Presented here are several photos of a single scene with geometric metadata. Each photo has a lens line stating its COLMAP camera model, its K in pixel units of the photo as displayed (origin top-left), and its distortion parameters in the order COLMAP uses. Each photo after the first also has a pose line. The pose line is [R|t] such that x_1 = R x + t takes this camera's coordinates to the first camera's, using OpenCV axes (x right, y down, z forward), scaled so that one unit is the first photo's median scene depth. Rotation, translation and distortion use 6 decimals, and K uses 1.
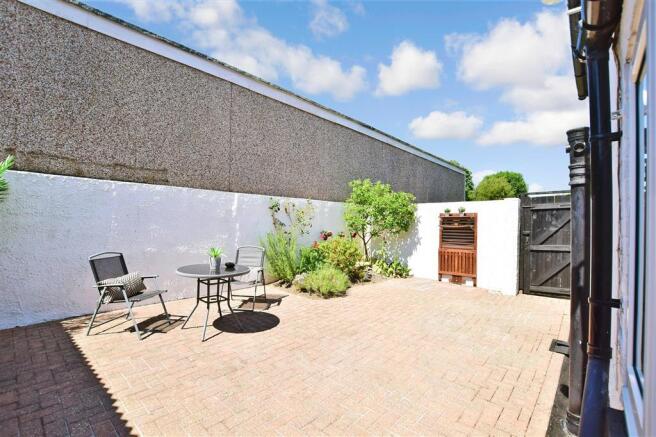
lens RADIAL K [[292.2, 0, 325.9], [0, 292.2, 223.1], [0, 0, 1]] dist [-0.032312, -0.000549]
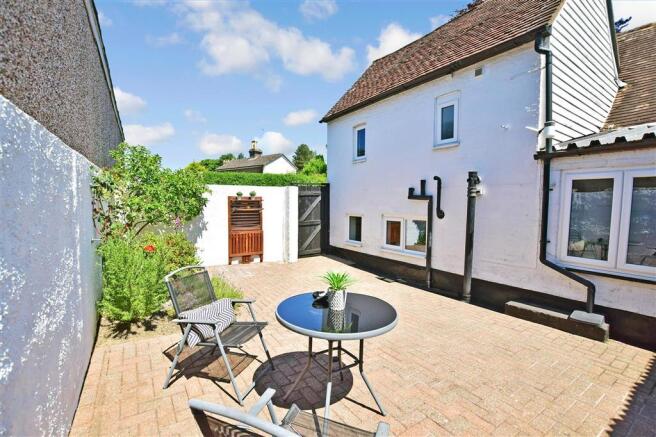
lens RADIAL K [[292.2, 0, 325.4], [0, 292.2, 217.6], [0, 0, 1]] dist [-0.032312, -0.000549]
pose [[0.254112, -0.065532, 0.964952, -0.494585], [-0.008719, 0.997506, 0.070038, -0.034453], [-0.967136, -0.026211, 0.252907, 0.460656]]
